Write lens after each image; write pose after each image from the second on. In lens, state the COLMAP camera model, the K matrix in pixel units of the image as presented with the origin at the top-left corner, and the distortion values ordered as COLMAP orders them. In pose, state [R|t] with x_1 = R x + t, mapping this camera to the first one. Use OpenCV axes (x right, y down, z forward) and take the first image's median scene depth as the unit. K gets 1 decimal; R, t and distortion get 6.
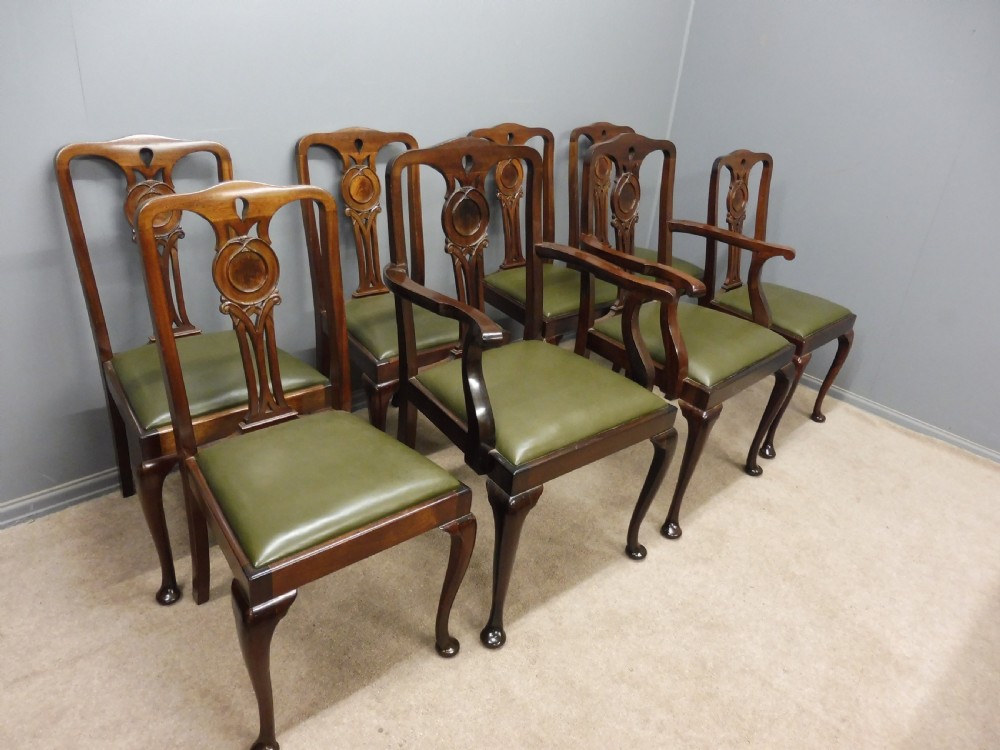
lens RADIAL K [[710.3, 0, 498.3], [0, 710.3, 386.0], [0, 0, 1]] dist [-0.078402, 0.046270]
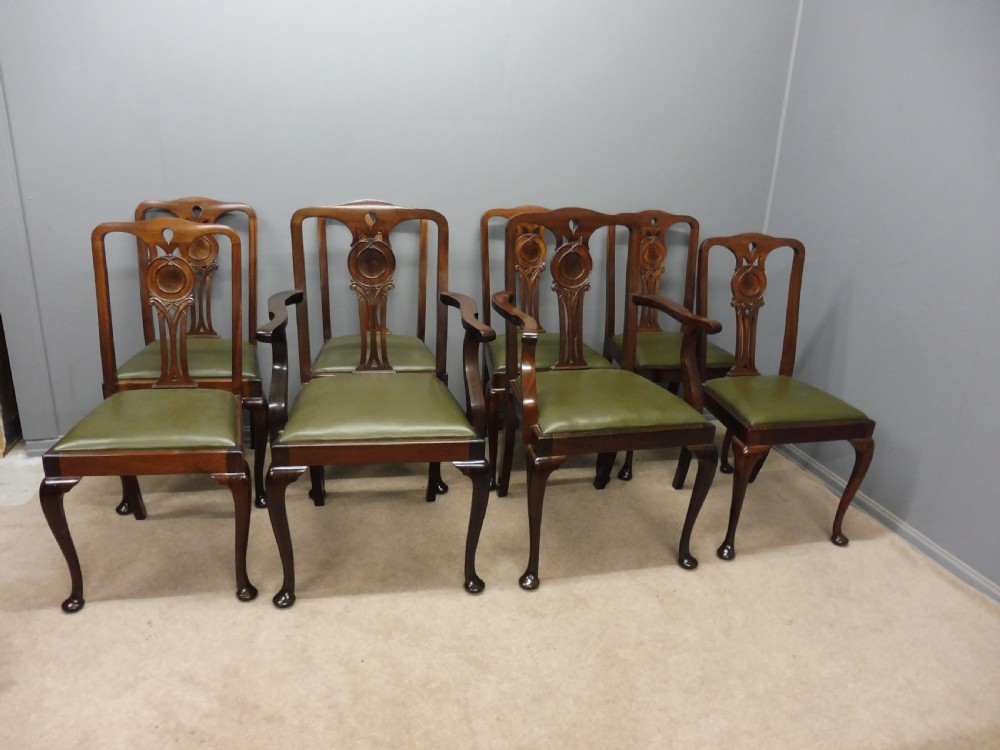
lens RADIAL K [[710.3, 0, 515.7], [0, 710.3, 394.6], [0, 0, 1]] dist [-0.078402, 0.046270]
pose [[0.875941, 0.126503, -0.465536, 0.692904], [-0.198142, 0.974195, -0.108094, 0.060640], [0.439849, 0.186926, 0.878403, 0.063297]]
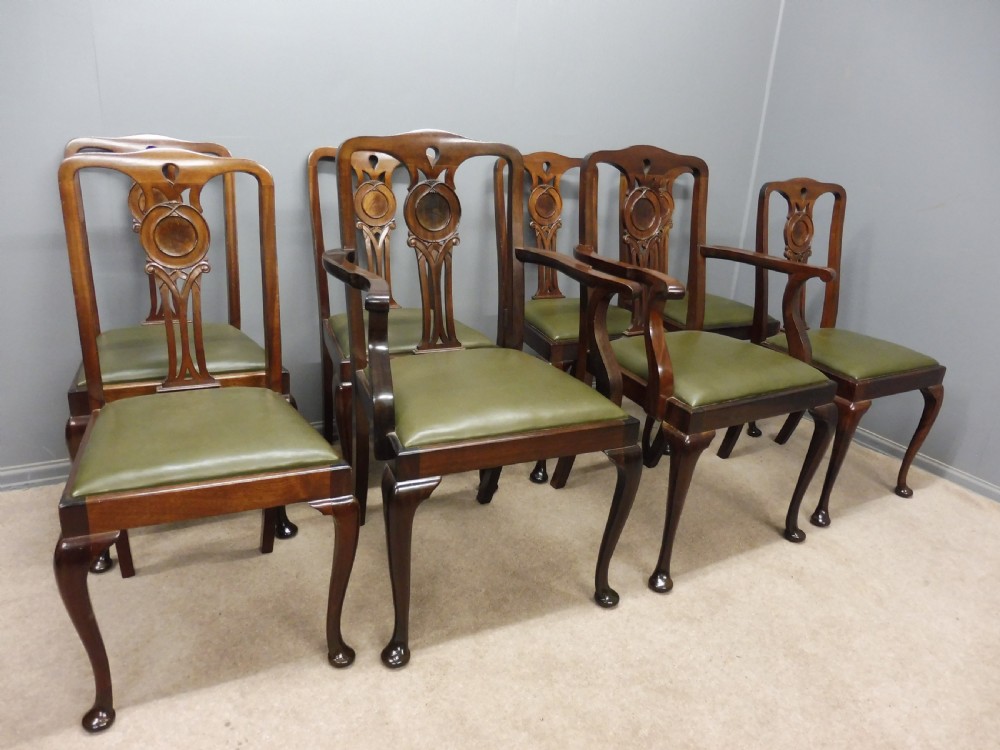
lens RADIAL K [[710.3, 0, 504.7], [0, 710.3, 393.4], [0, 0, 1]] dist [-0.078402, 0.046270]
pose [[0.970266, 0.059569, -0.234596, 0.260524], [-0.090241, 0.988388, -0.122254, 0.104557], [0.224590, 0.139789, 0.964375, 0.109216]]
